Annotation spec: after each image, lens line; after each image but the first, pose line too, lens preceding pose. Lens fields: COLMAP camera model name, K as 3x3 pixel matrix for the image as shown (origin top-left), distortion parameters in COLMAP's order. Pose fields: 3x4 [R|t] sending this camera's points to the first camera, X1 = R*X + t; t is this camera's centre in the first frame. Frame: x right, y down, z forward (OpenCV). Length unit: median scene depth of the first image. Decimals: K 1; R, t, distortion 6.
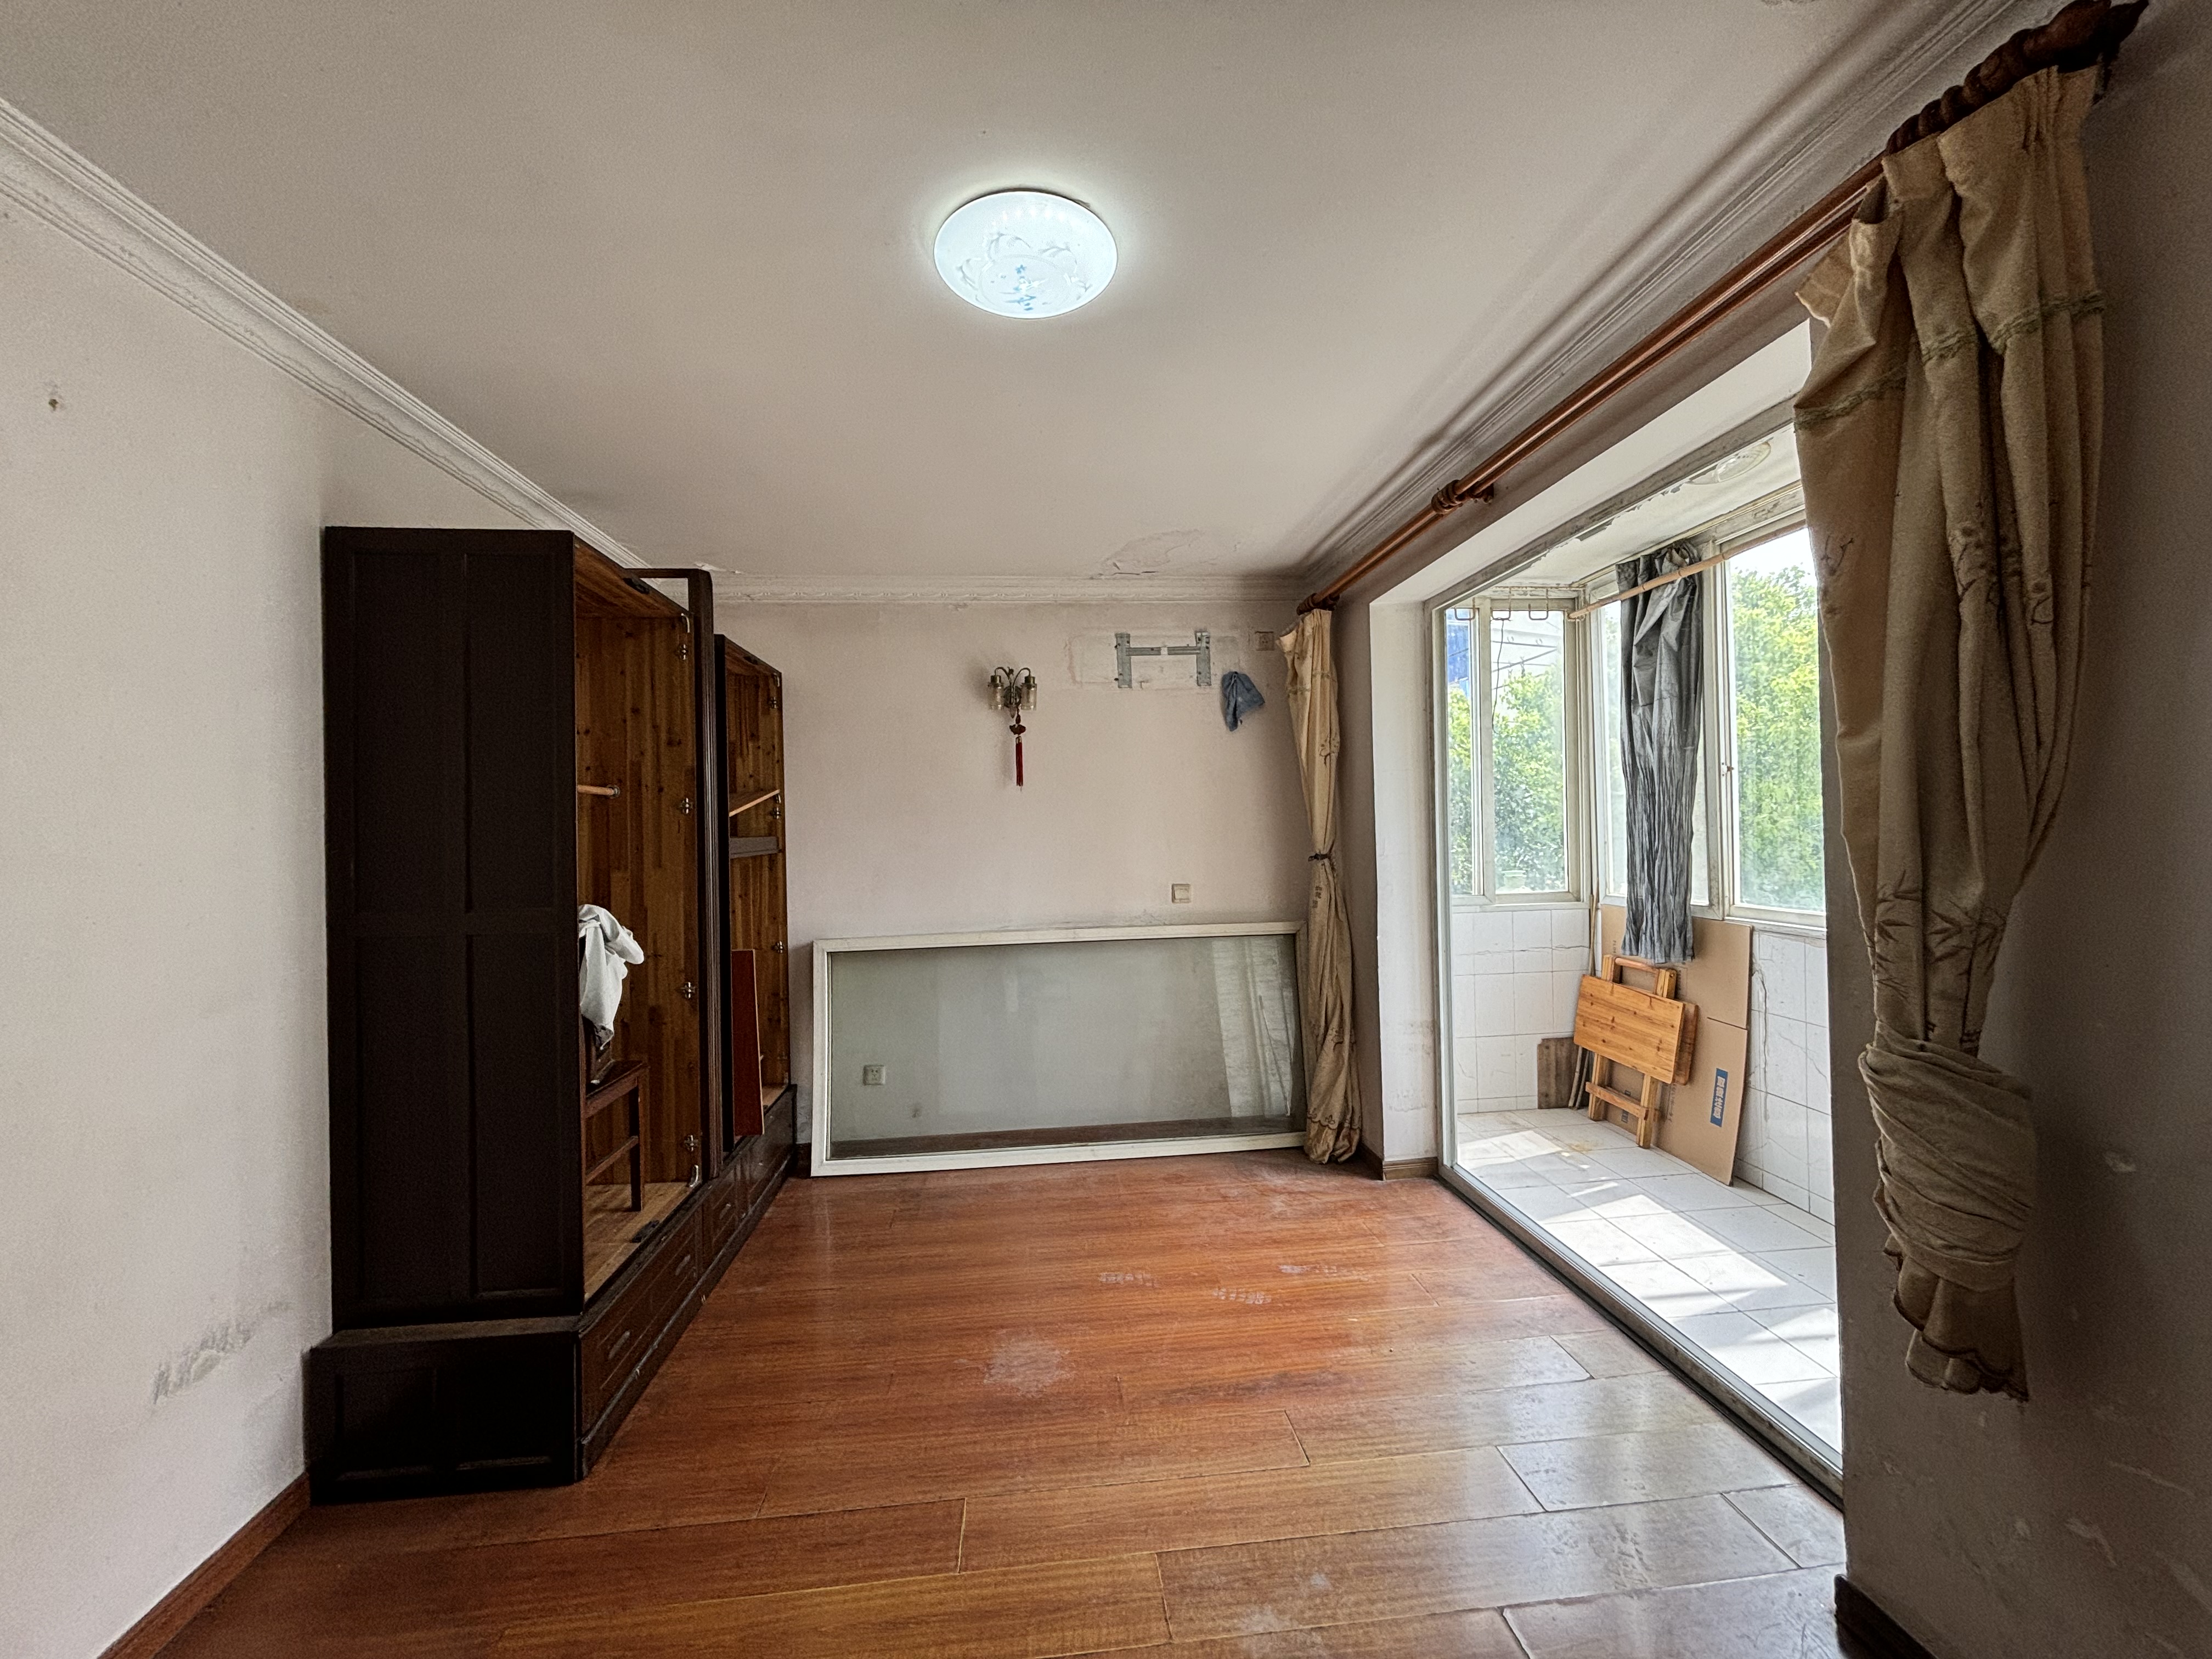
lens RADIAL K [[890.5, 0, 1095.2], [0, 890.5, 830.0], [0, 0, 1]] dist [-0.003680, 0.002312]
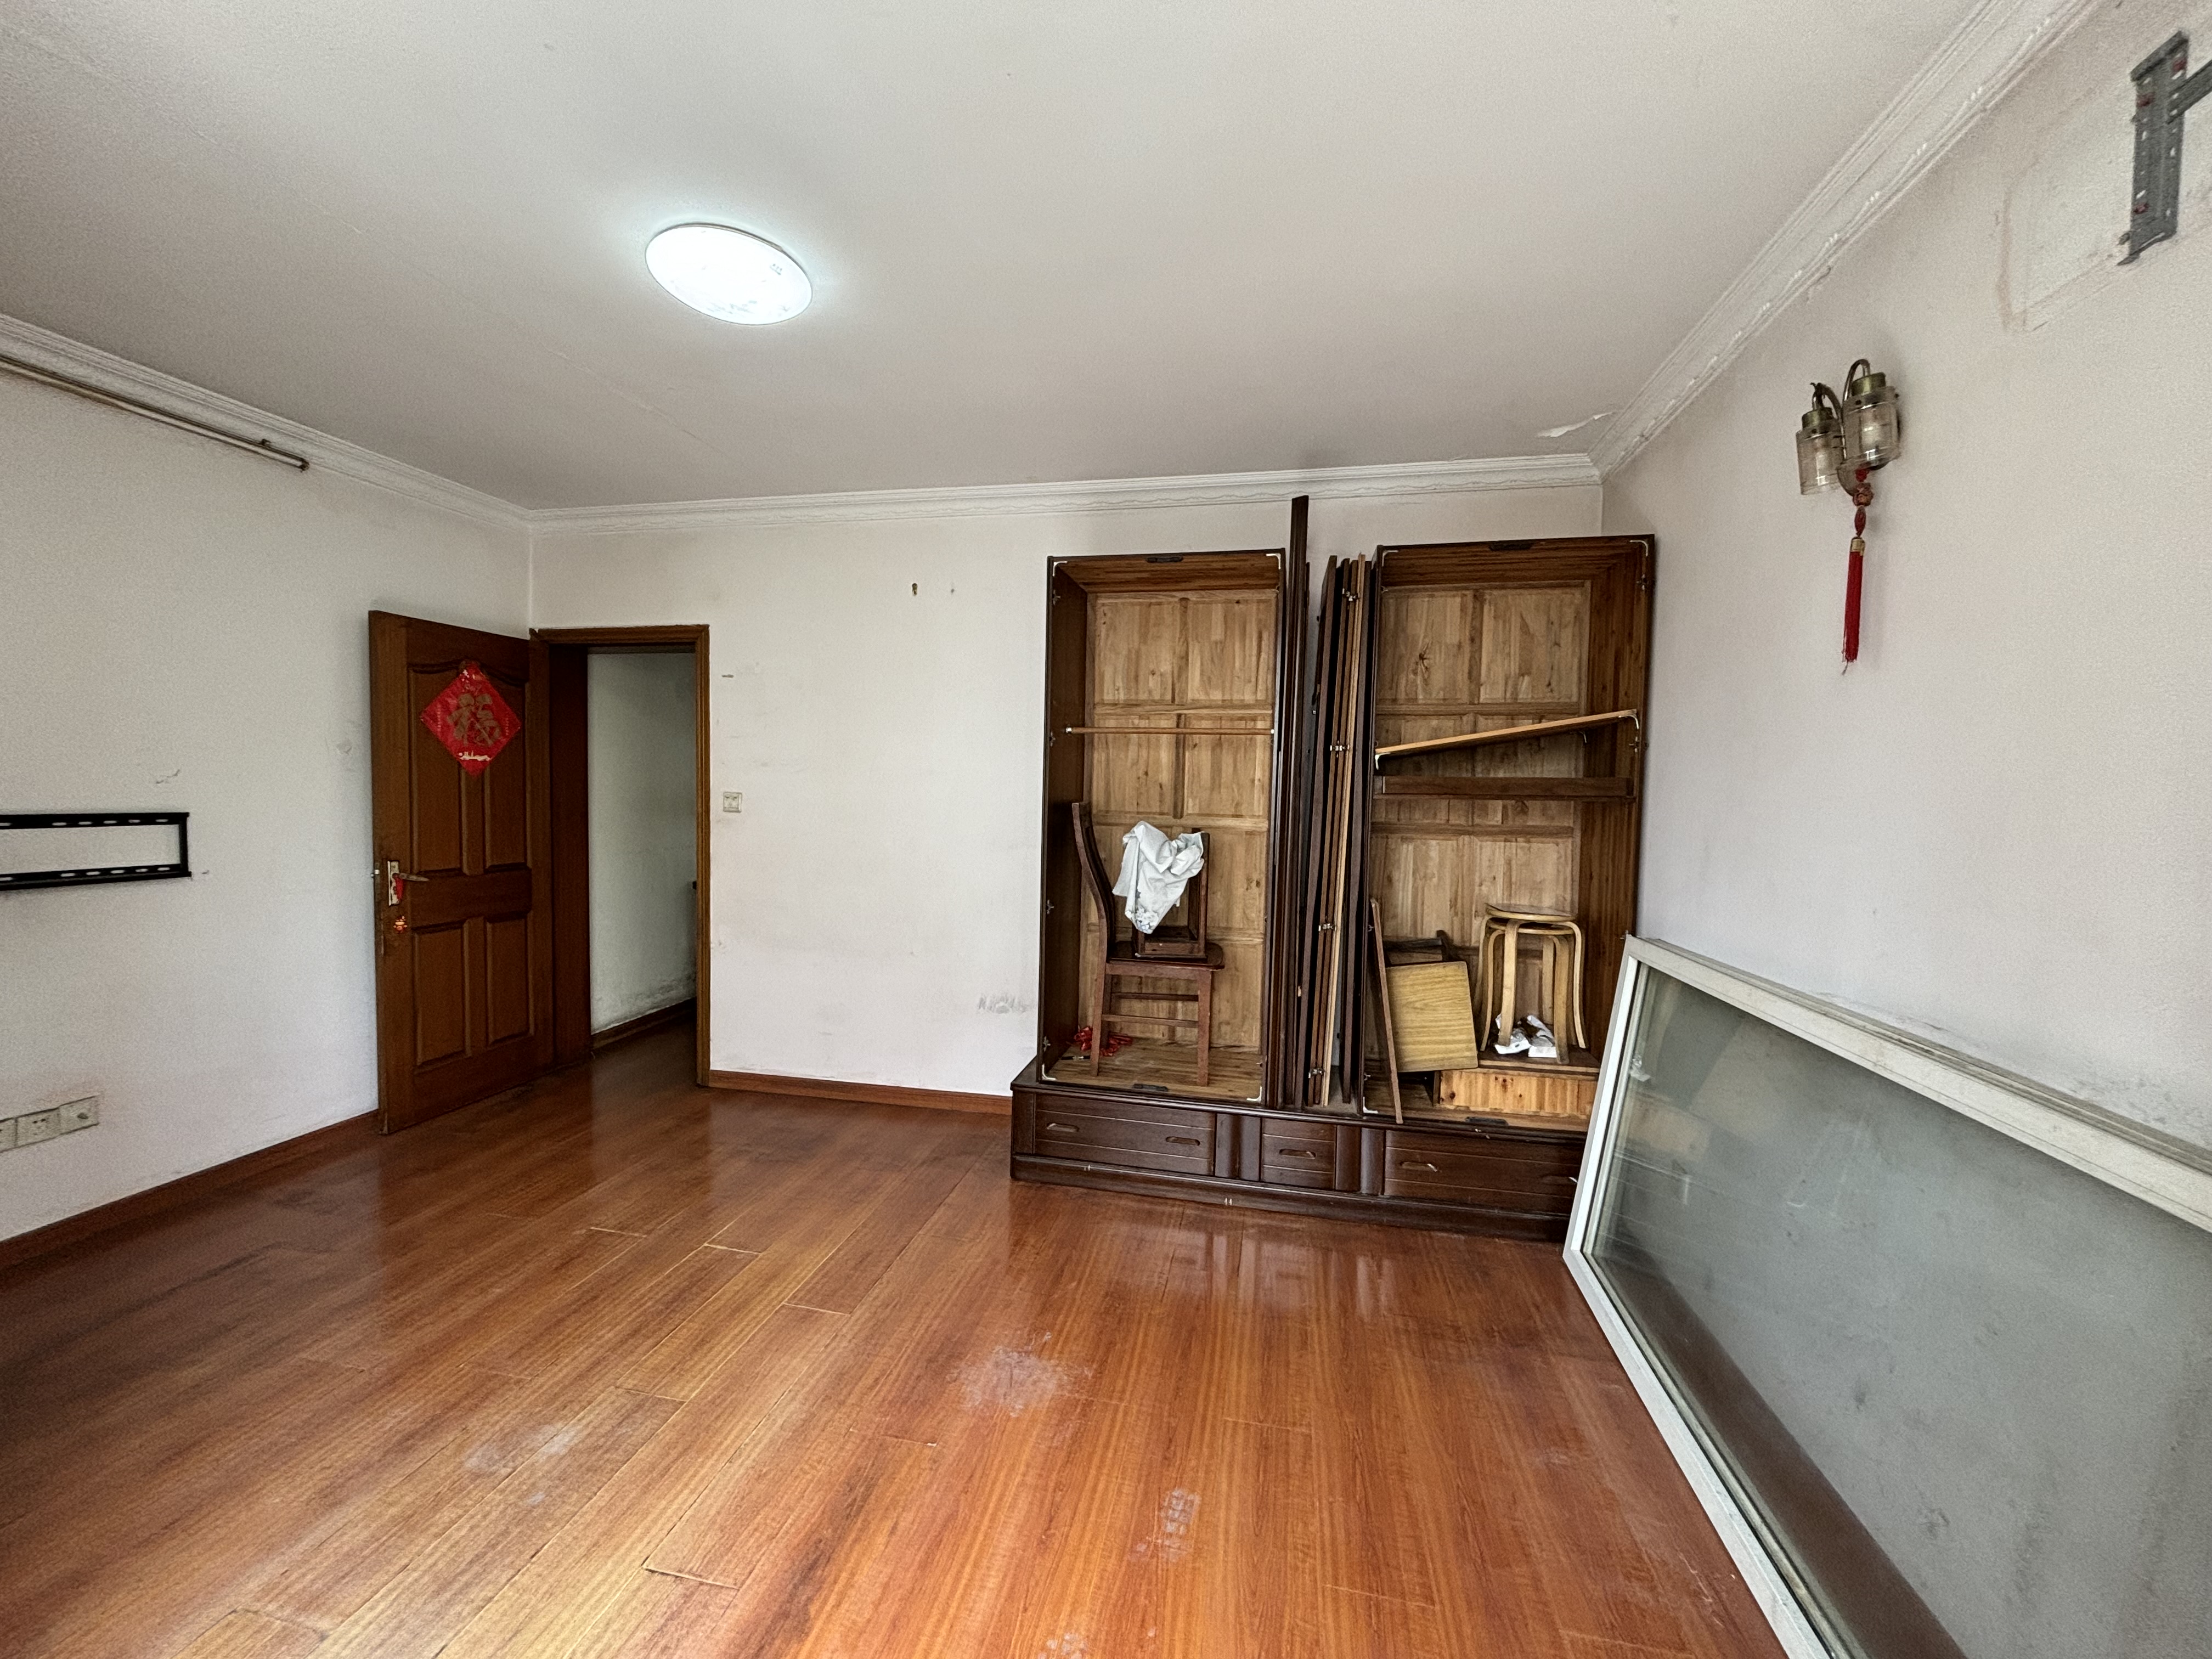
lens RADIAL K [[890.5, 0, 1106.1], [0, 890.5, 819.5], [0, 0, 1]] dist [-0.003680, 0.002312]
pose [[-0.292003, 0.050592, -0.955078, 0.488988], [-0.012058, 0.998326, 0.056570, 0.007726], [0.956341, 0.028035, -0.290905, 0.937385]]
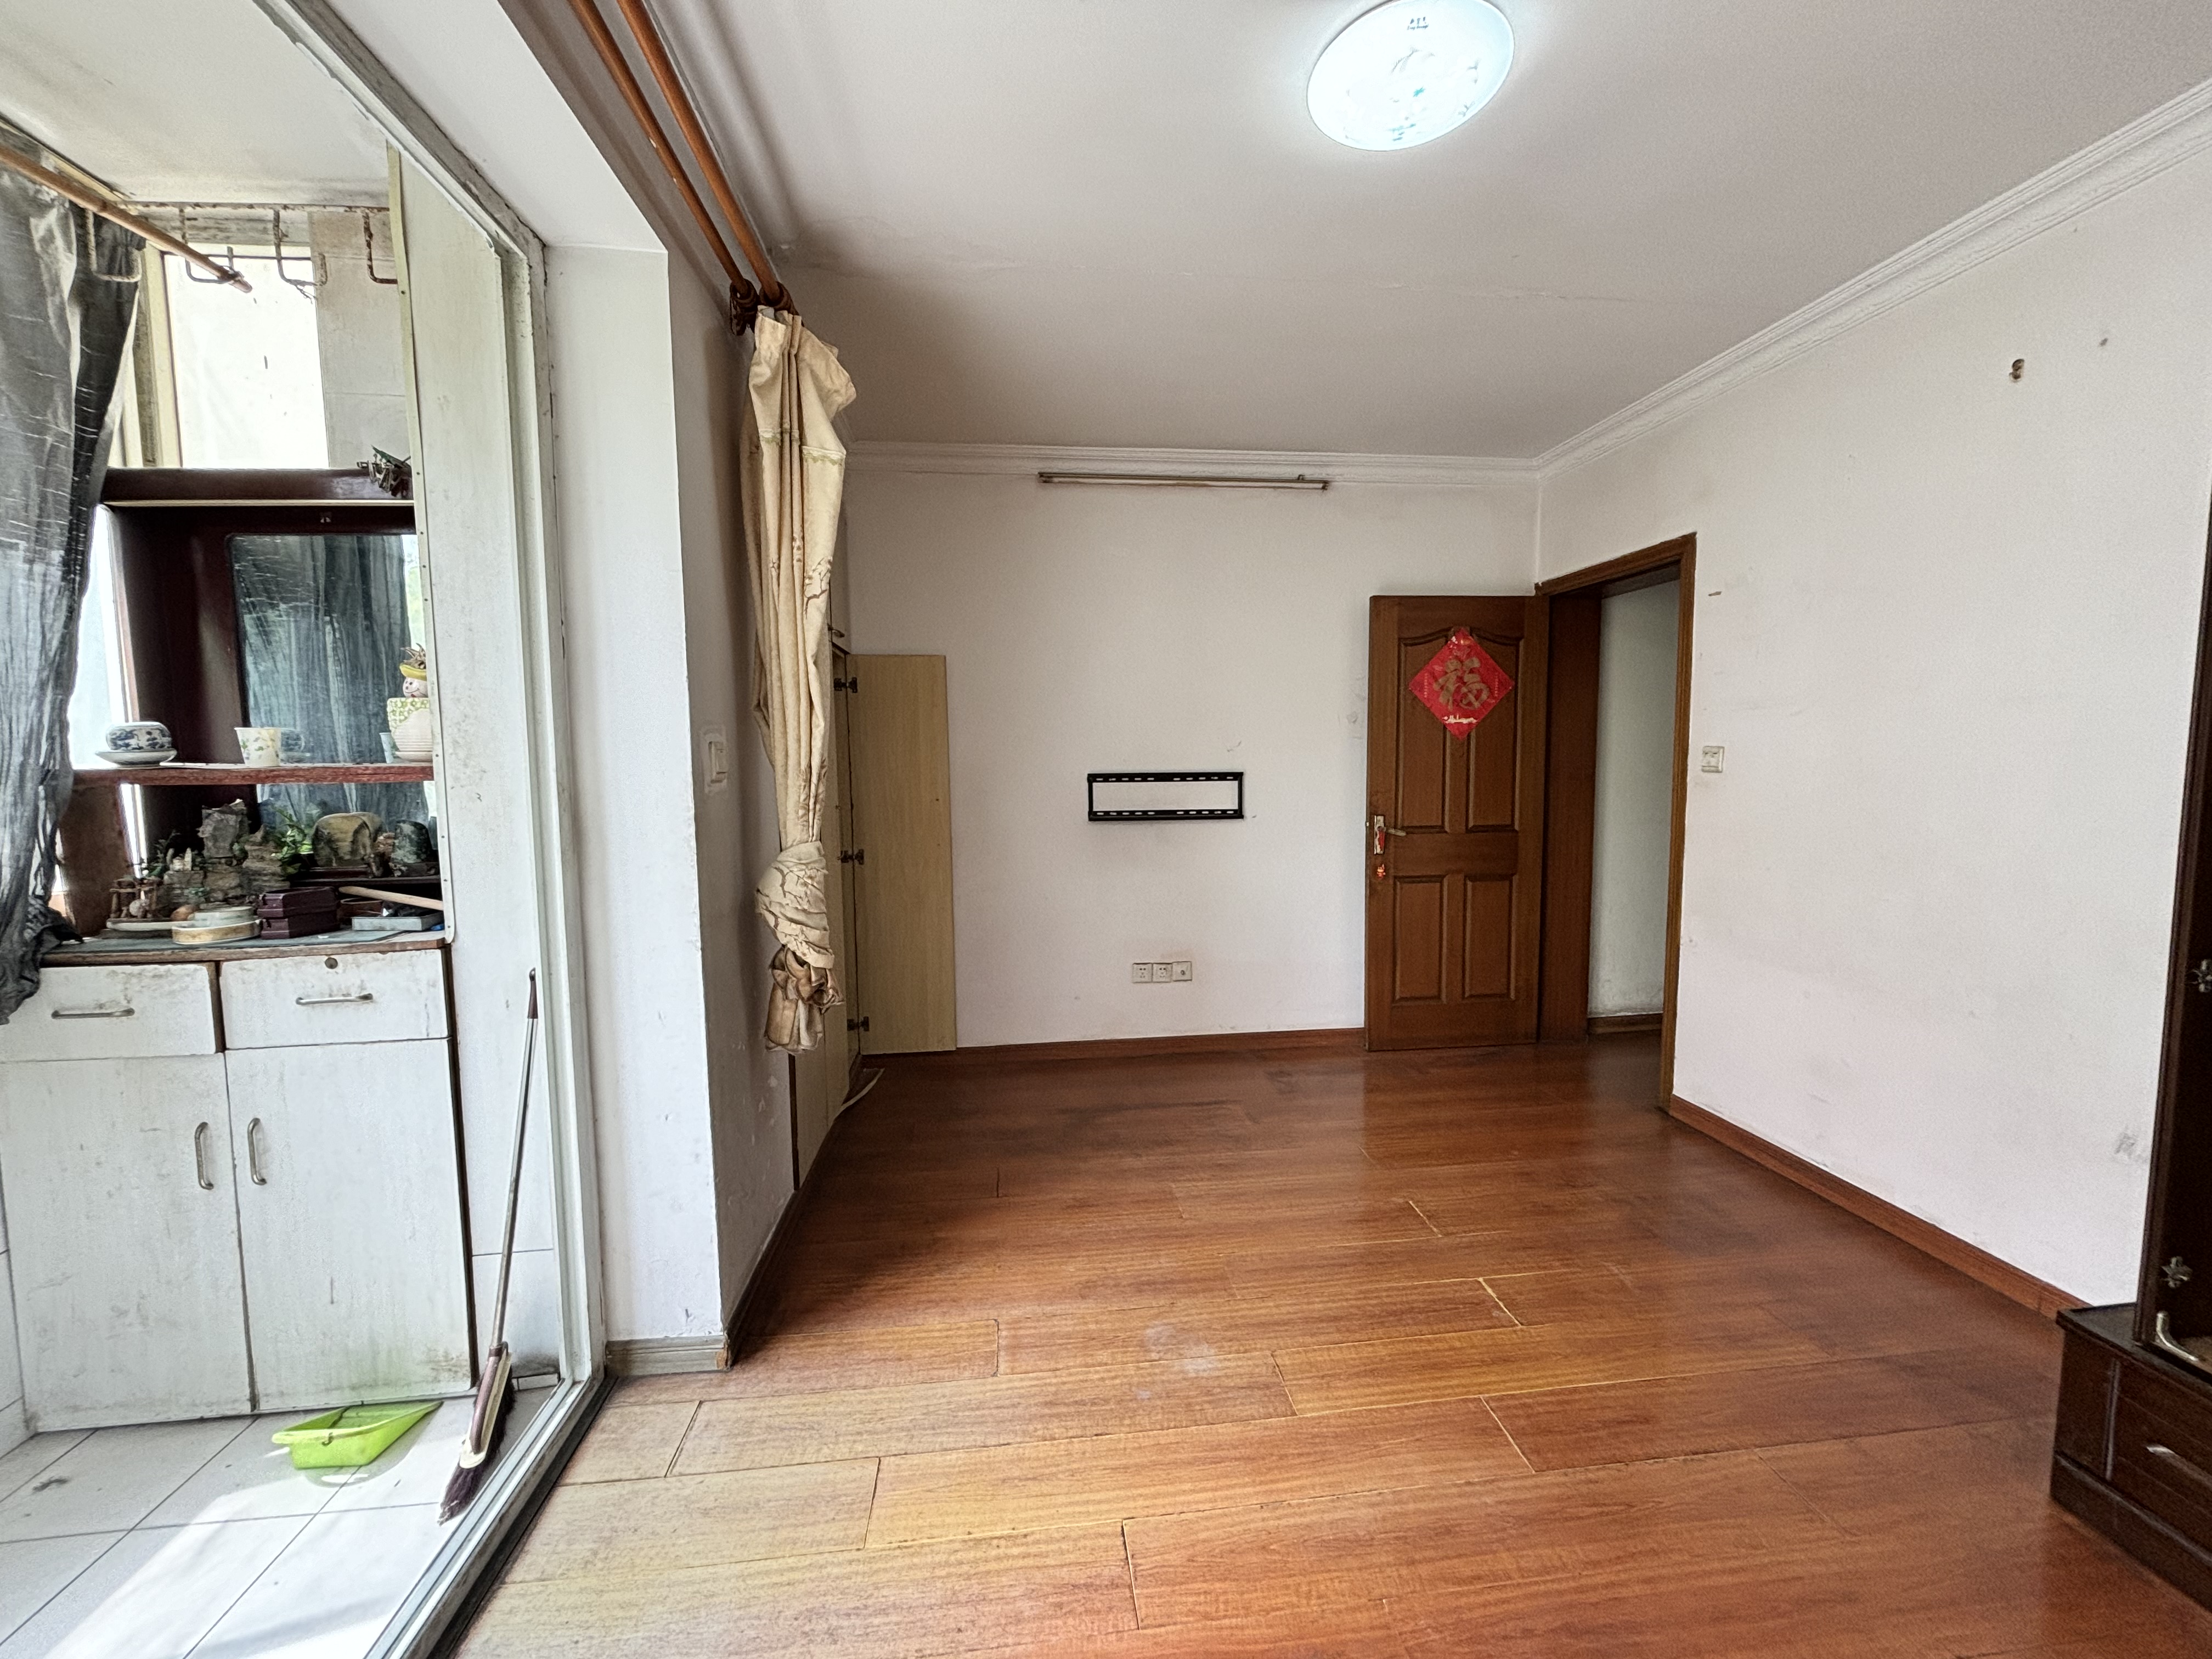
lens RADIAL K [[890.5, 0, 1097.1], [0, 890.5, 826.9], [0, 0, 1]] dist [-0.003680, 0.002312]
pose [[-0.999225, 0.036353, -0.015121, 0.148855], [0.034986, 0.995979, 0.082478, 0.028573], [0.018059, 0.081885, -0.996478, 1.010648]]
